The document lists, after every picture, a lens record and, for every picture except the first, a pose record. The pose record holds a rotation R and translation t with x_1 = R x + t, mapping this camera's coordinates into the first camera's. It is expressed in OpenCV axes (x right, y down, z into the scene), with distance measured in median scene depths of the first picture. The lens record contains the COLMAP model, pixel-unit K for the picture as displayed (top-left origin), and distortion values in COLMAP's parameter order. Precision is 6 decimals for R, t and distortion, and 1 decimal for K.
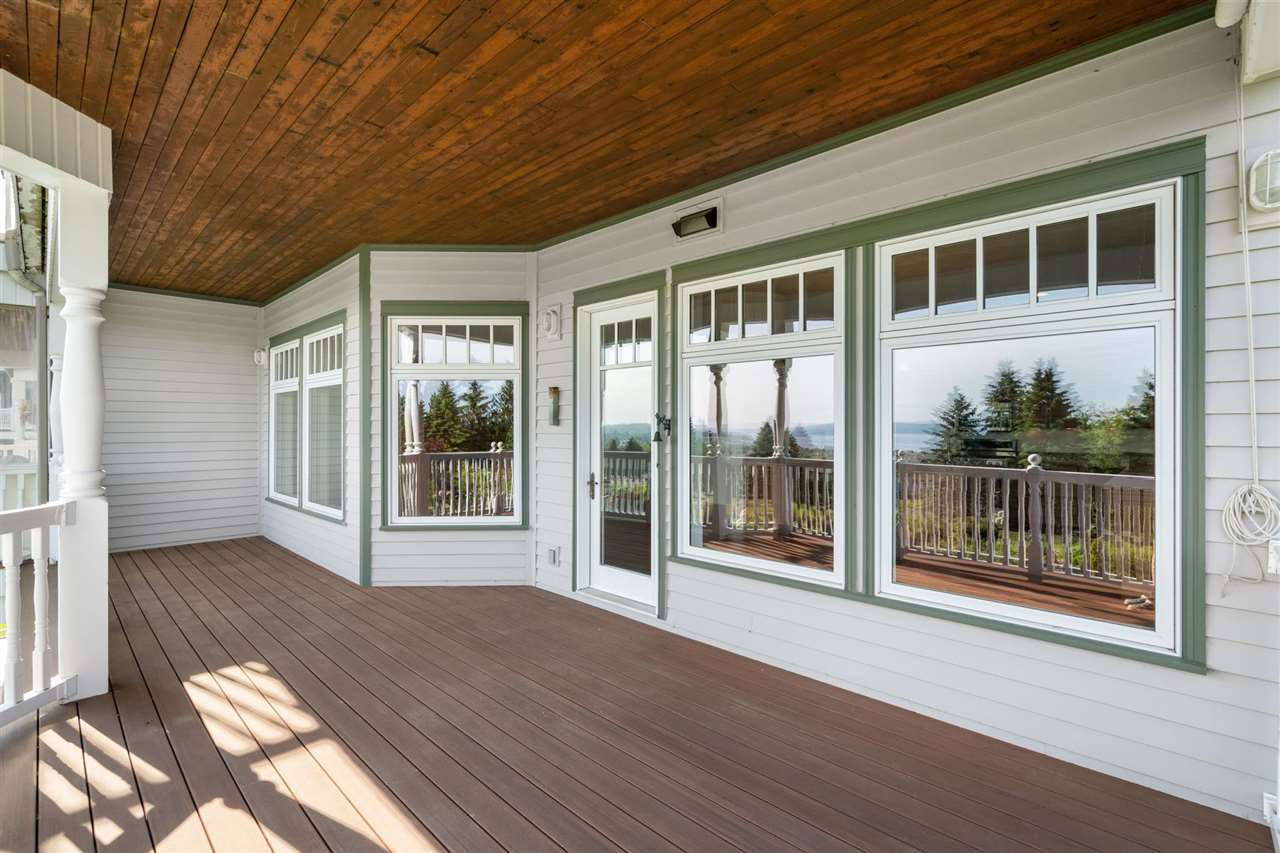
lens RADIAL K [[583.0, 0, 638.0], [0, 583.0, 430.6], [0, 0, 1]] dist [-0.002339, -0.000733]
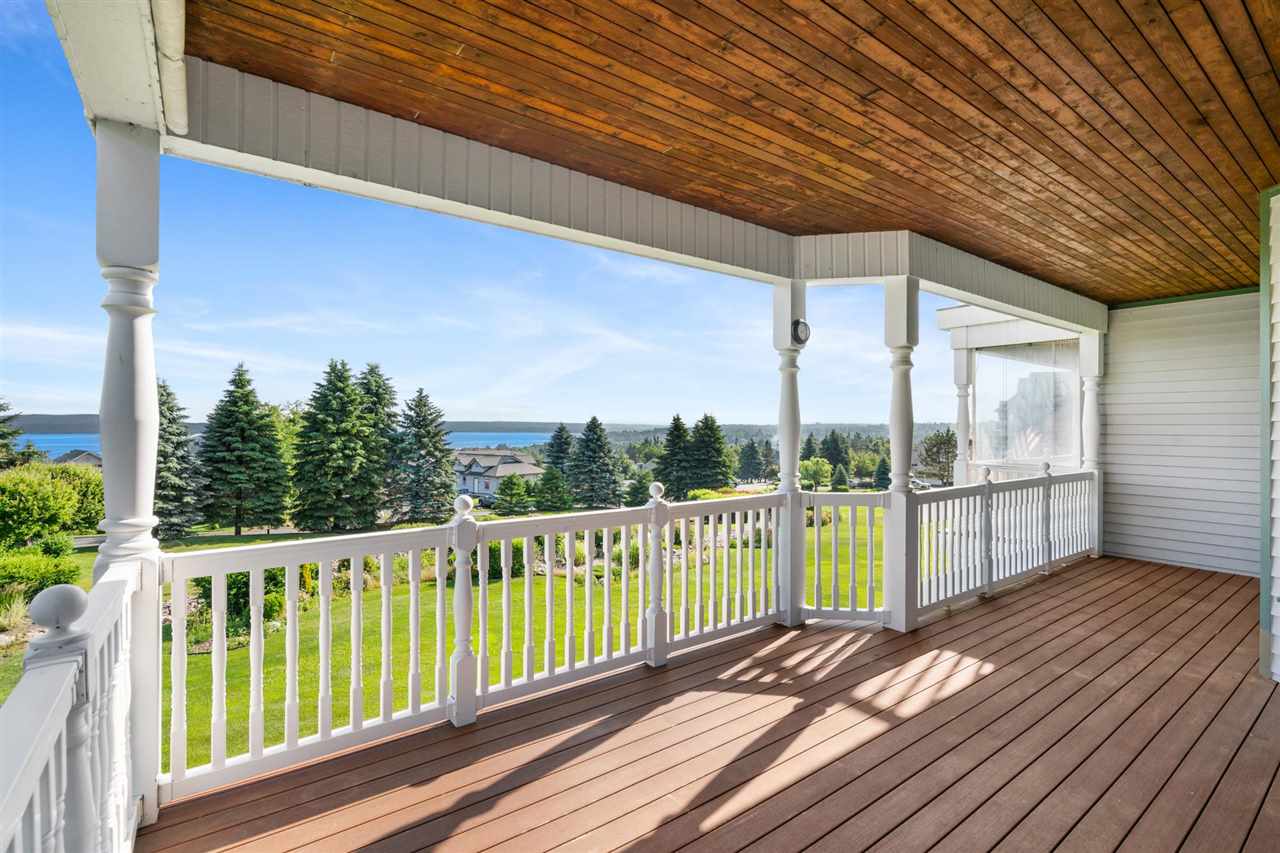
lens RADIAL K [[583.0, 0, 640.1], [0, 583.0, 421.4], [0, 0, 1]] dist [-0.002339, -0.000733]
pose [[-0.182099, -0.005334, -0.983266, 0.617156], [-0.013350, 0.999907, -0.002952, -0.047520], [0.983190, 0.012589, -0.182153, 0.659464]]
